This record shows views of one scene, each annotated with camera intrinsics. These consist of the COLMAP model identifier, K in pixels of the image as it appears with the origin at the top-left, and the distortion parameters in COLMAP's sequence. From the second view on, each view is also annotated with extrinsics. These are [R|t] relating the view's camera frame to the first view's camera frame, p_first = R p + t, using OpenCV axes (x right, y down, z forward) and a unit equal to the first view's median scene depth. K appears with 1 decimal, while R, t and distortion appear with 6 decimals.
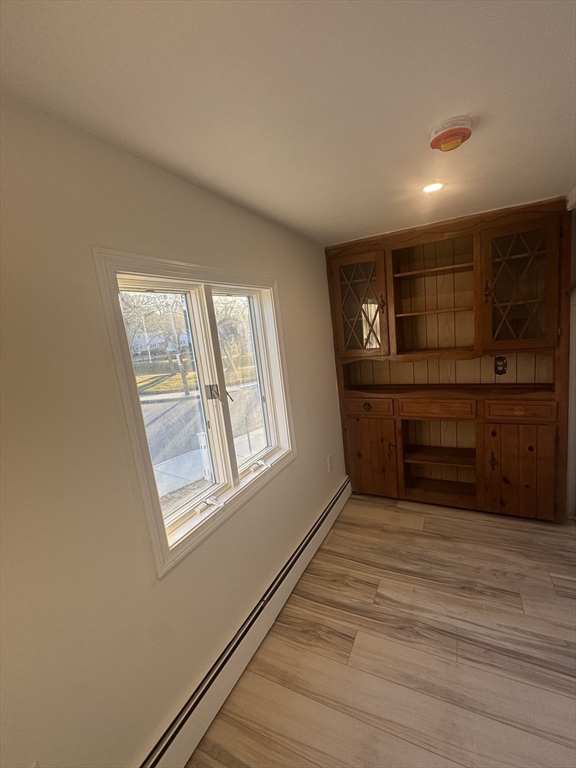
lens RADIAL K [[338.8, 0, 284.5], [0, 338.8, 382.0], [0, 0, 1]] dist [-0.000569, -0.000519]
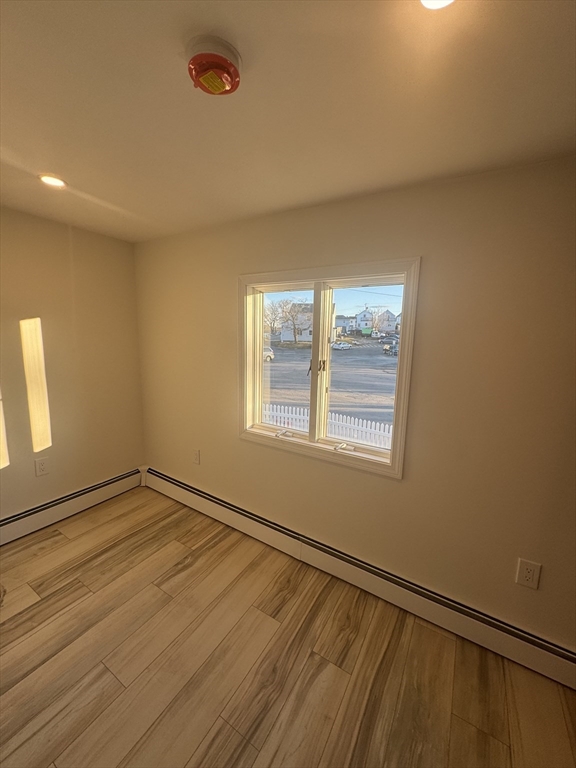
lens RADIAL K [[307.8, 0, 290.6], [0, 307.8, 382.4], [0, 0, 1]] dist [-0.002245, -0.000722]
pose [[-0.083892, 0.258141, -0.962458, 0.912010], [-0.174194, 0.947192, 0.269230, -0.200762], [0.981131, 0.190240, -0.034495, 0.922161]]
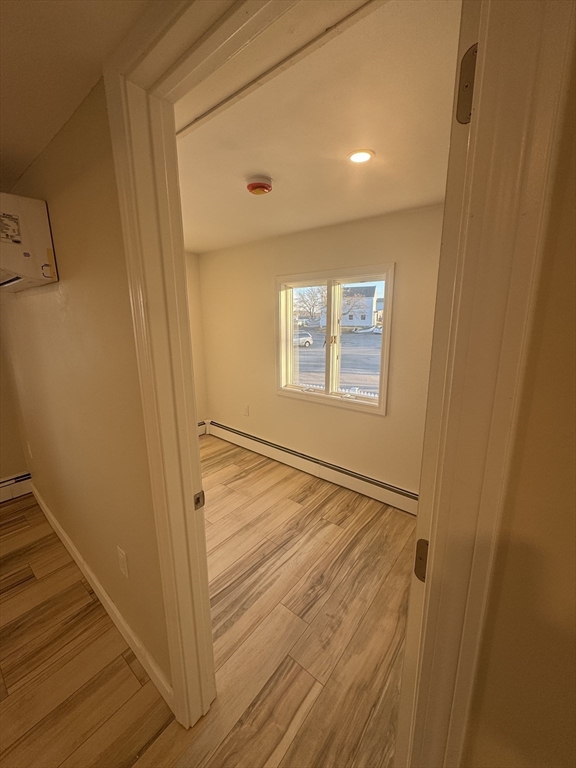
lens RADIAL K [[307.8, 0, 289.3], [0, 307.8, 383.3], [0, 0, 1]] dist [-0.002245, -0.000722]
pose [[-0.208889, 0.303761, -0.929567, 1.384396], [-0.129935, 0.933488, 0.334241, -0.265707], [0.969269, 0.190602, -0.155527, 1.050857]]
